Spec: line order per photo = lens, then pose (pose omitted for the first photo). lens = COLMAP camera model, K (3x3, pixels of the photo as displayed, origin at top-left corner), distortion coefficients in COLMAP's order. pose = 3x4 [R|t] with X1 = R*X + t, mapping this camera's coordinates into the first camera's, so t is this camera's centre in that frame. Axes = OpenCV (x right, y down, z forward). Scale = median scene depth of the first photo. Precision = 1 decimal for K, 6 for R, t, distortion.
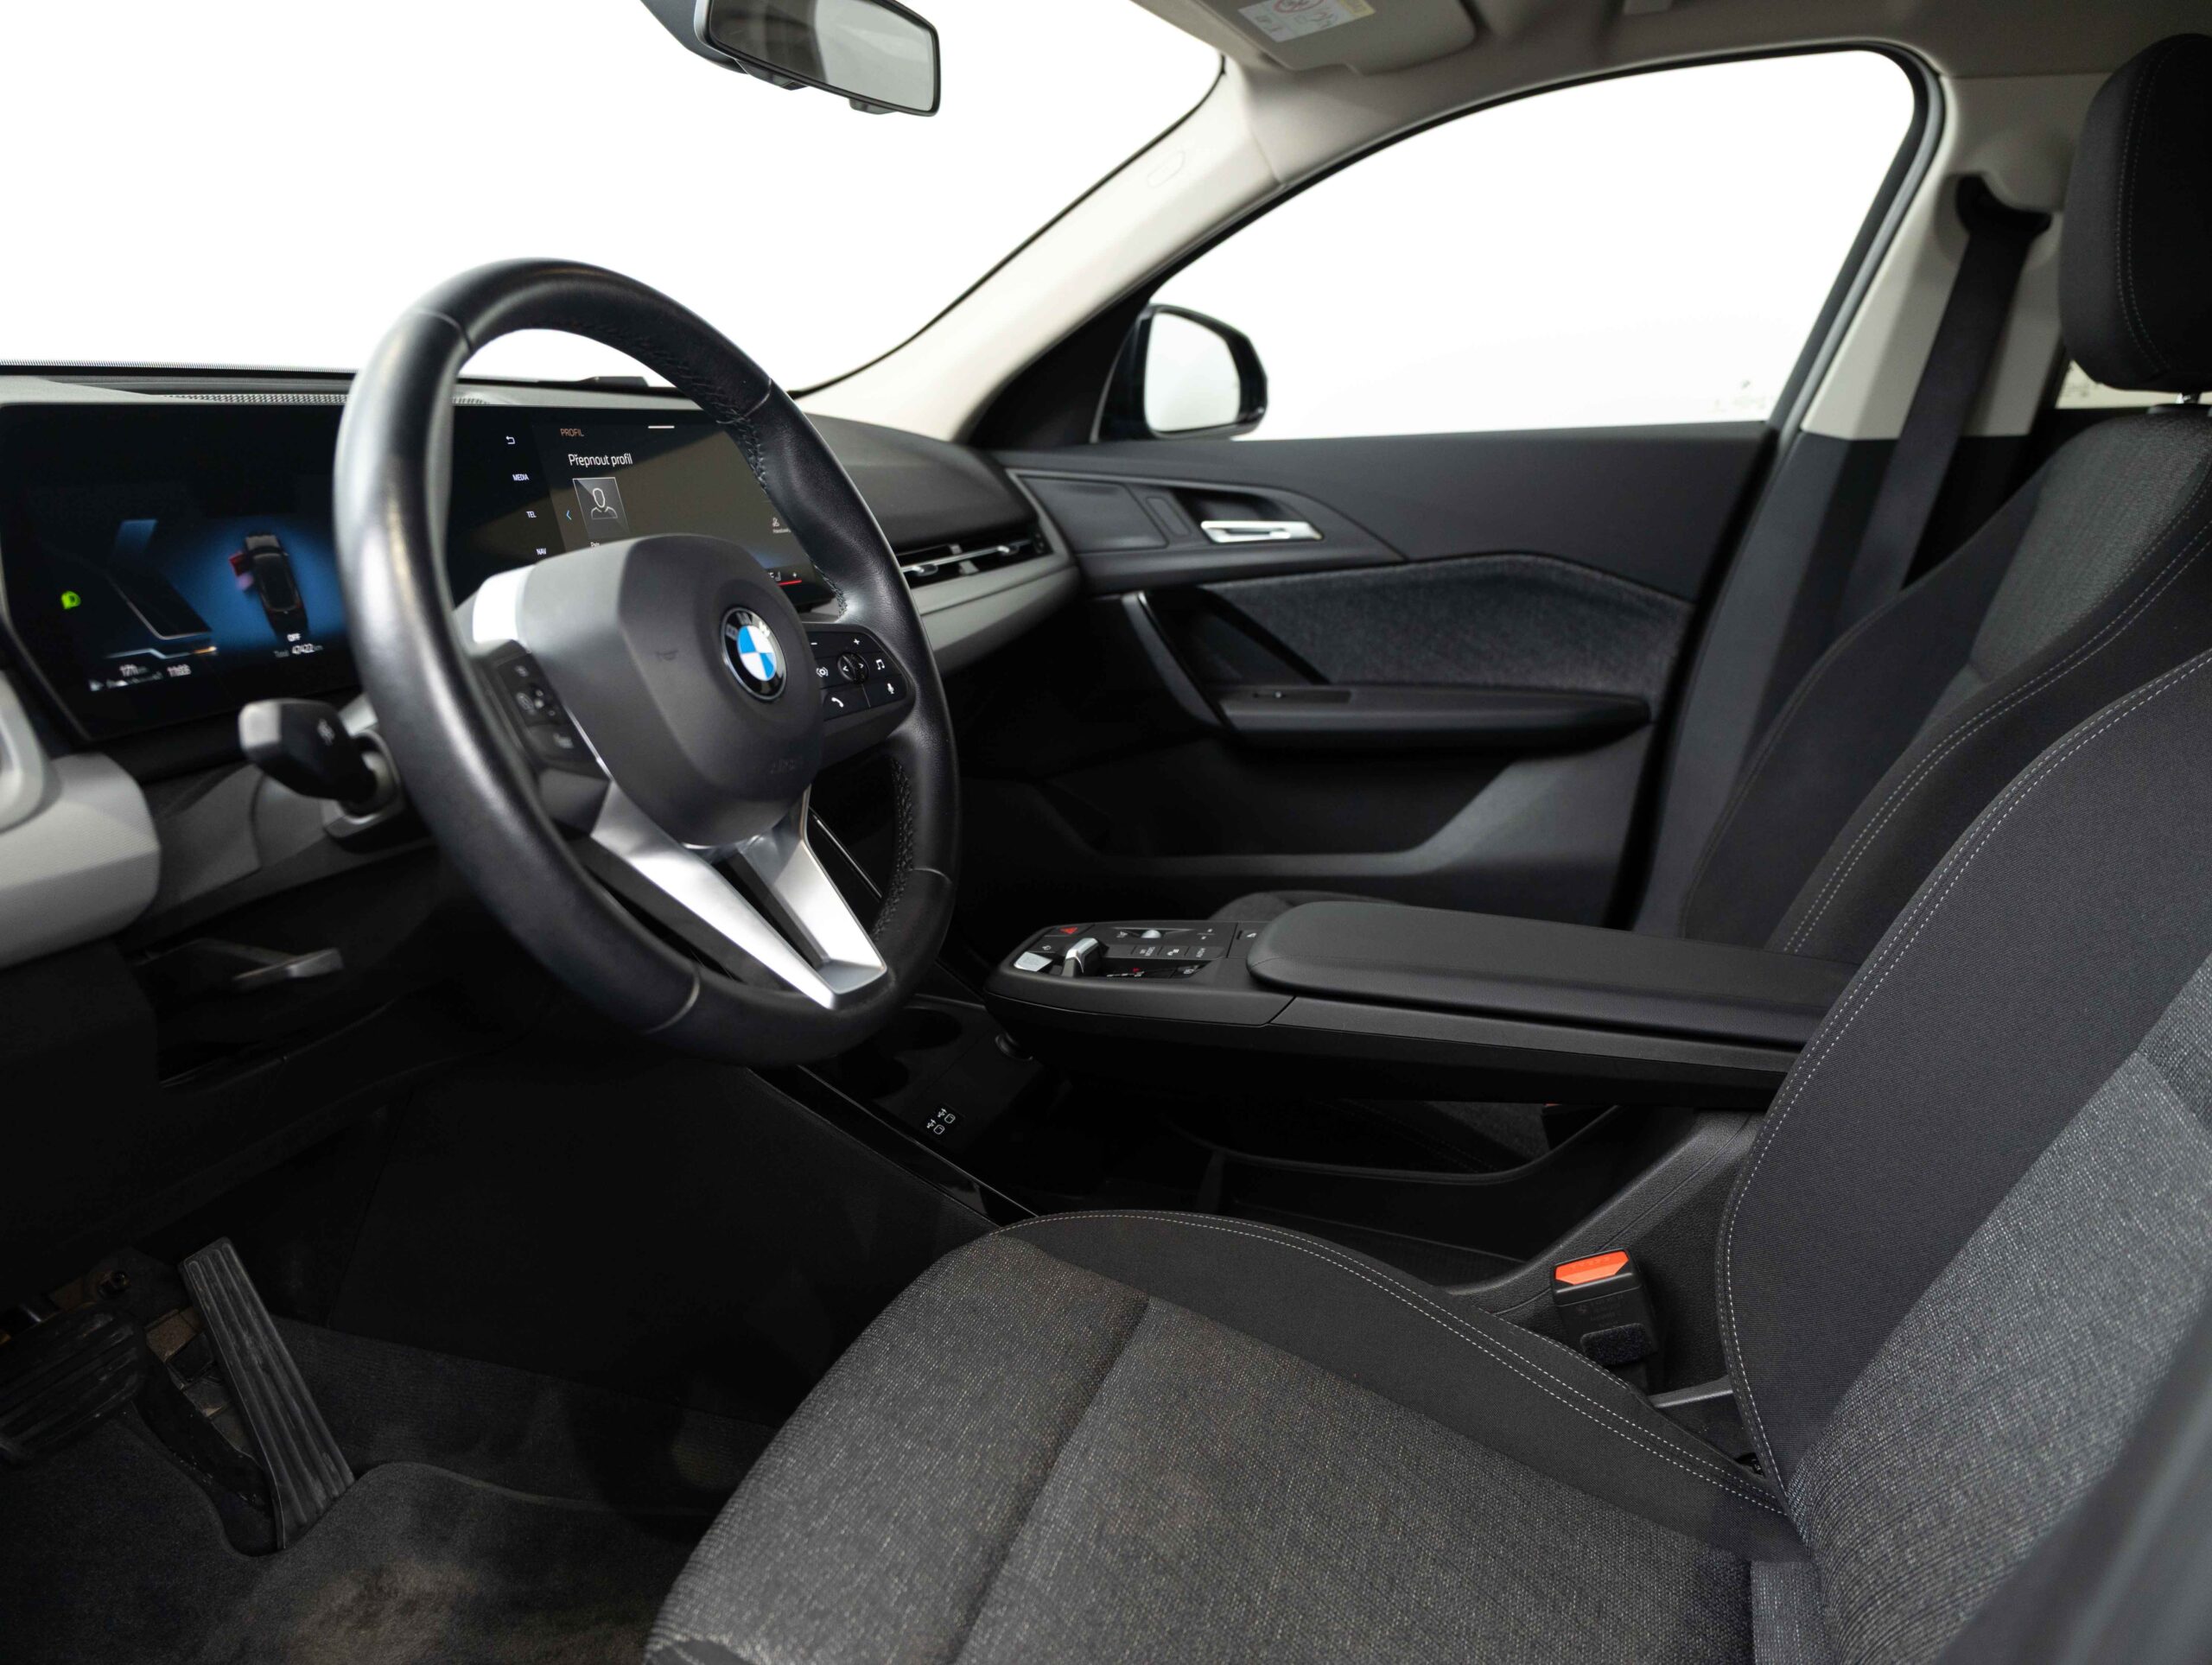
lens RADIAL K [[1608.8, 0, 1106.0], [0, 1608.8, 832.5], [0, 0, 1]] dist [0.007013, -0.003430]
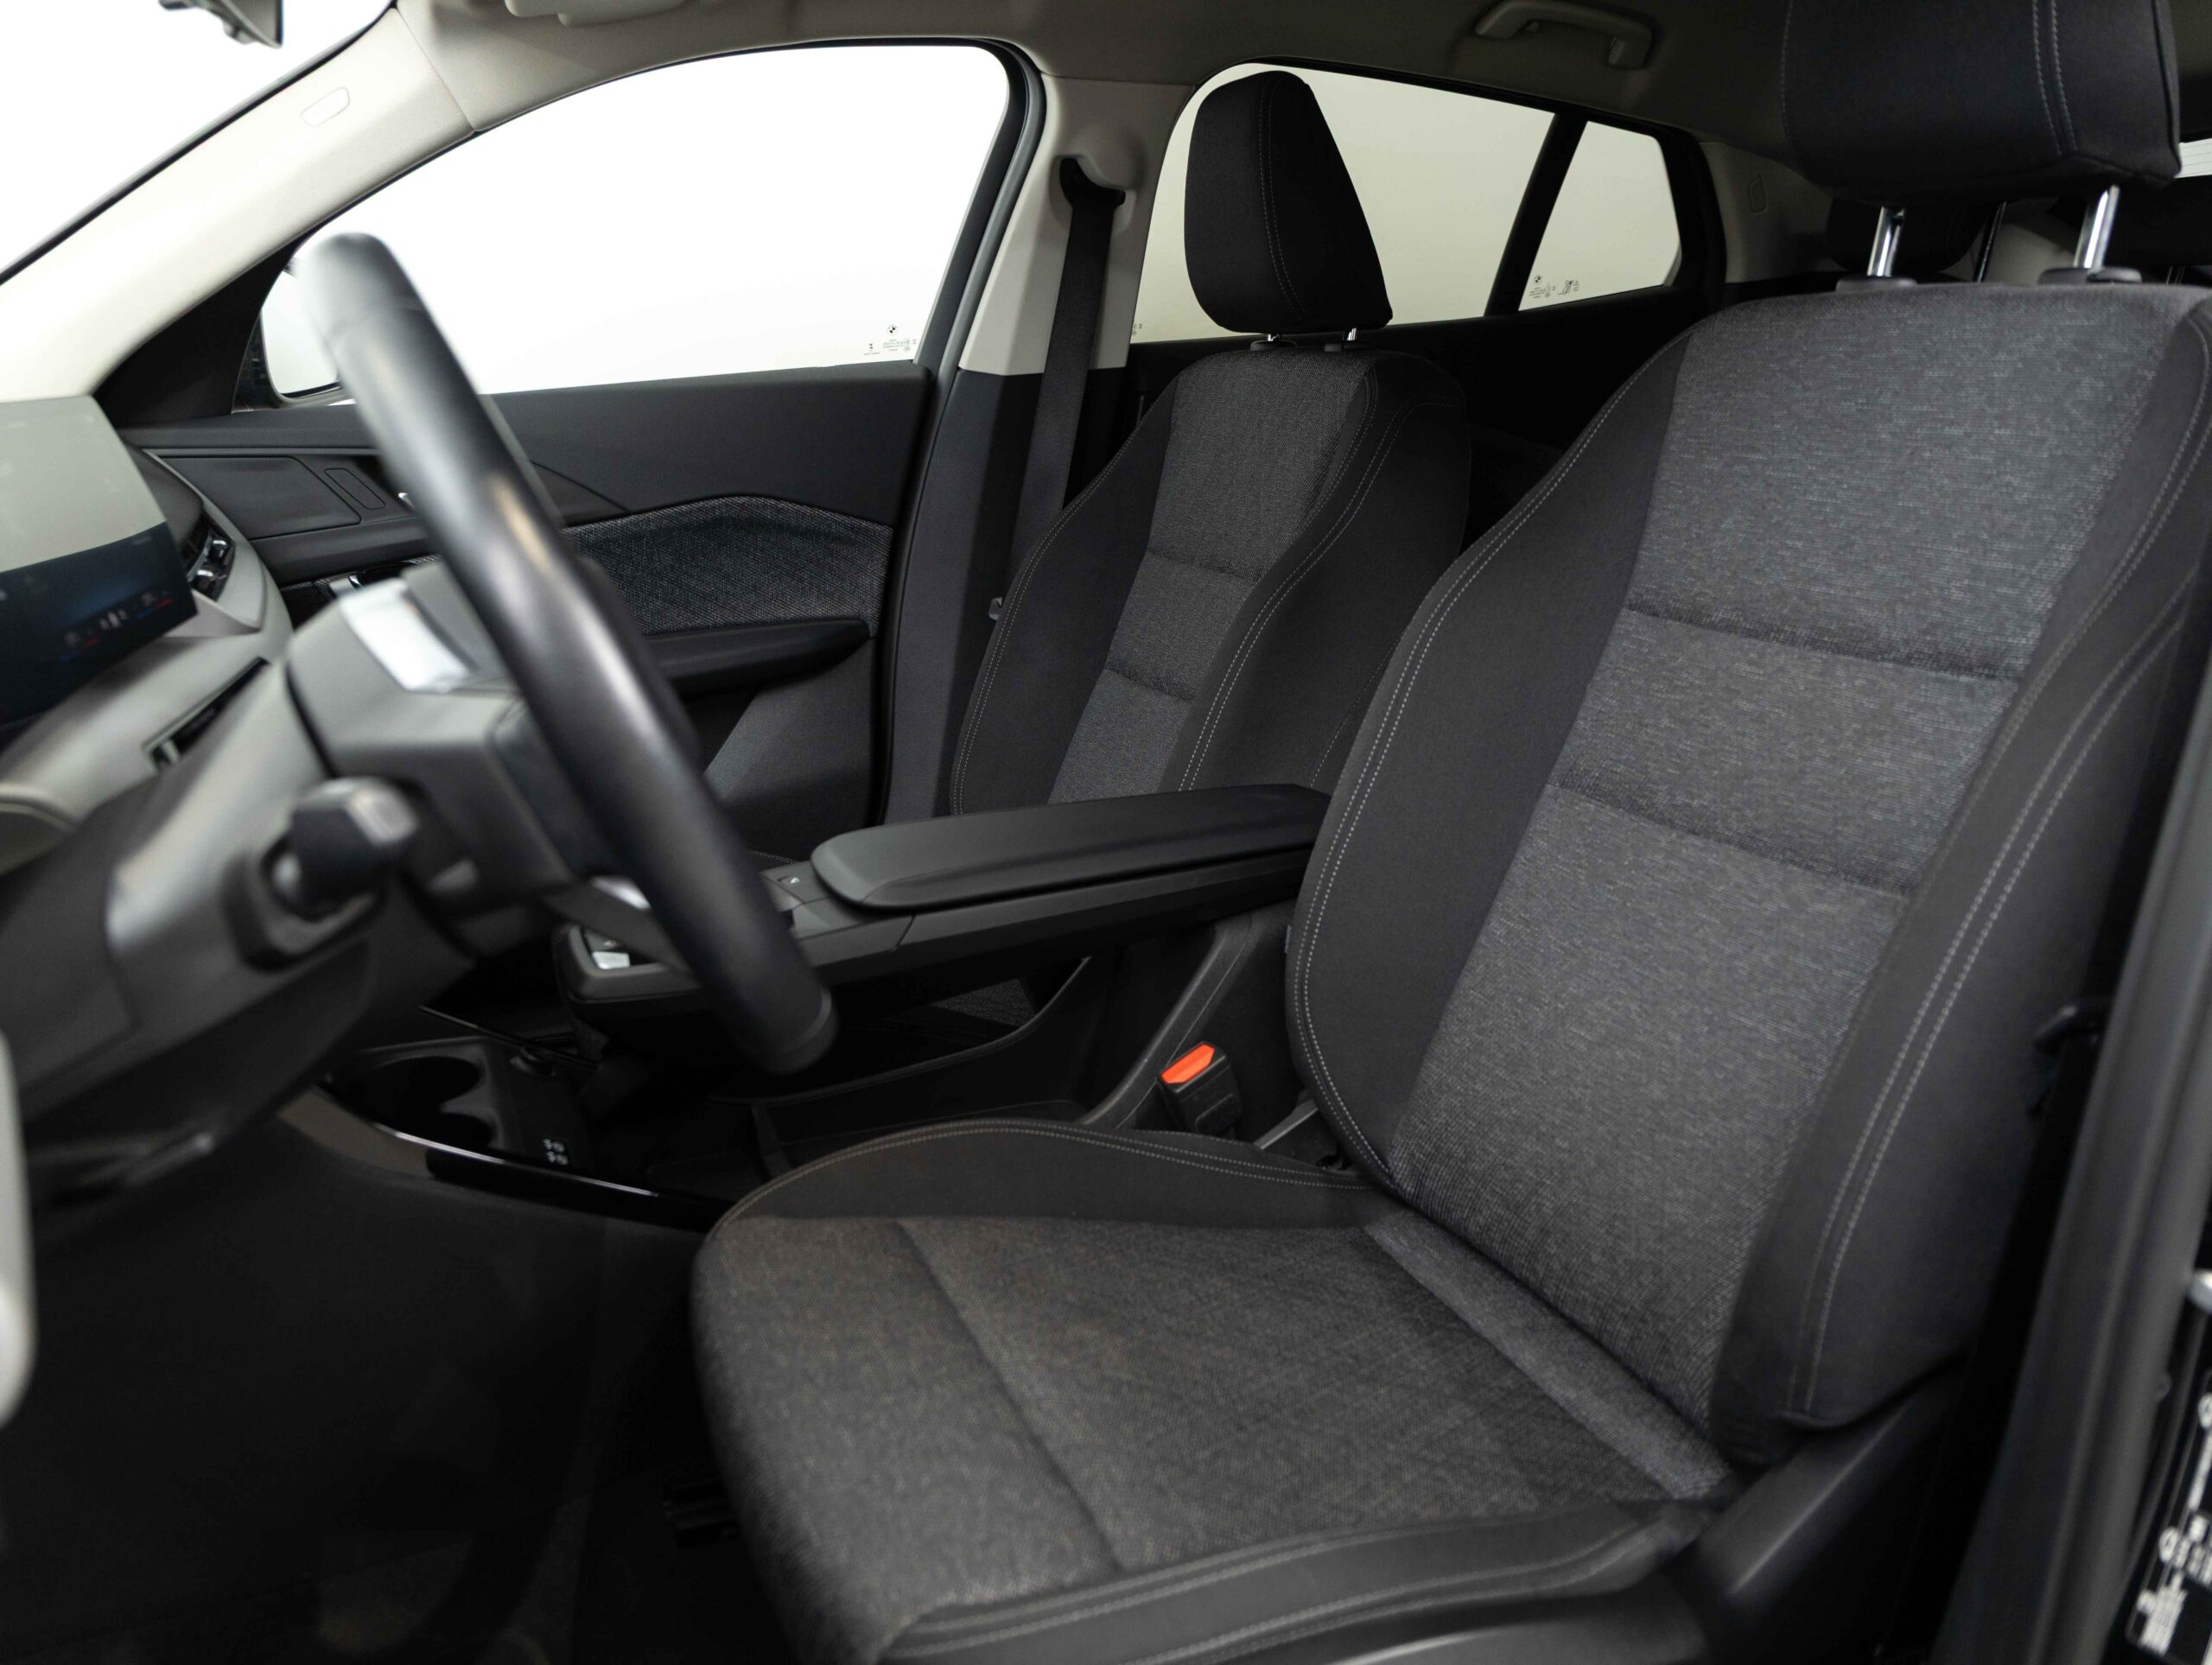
lens RADIAL K [[1621.6, 0, 1106.0], [0, 1621.6, 832.5], [0, 0, 1]] dist [0.002382, -0.057438]
pose [[0.744680, -0.214874, 0.631887, -0.278980], [0.191078, 0.975767, 0.106625, -0.026500], [-0.639485, 0.041338, 0.767691, 0.047598]]
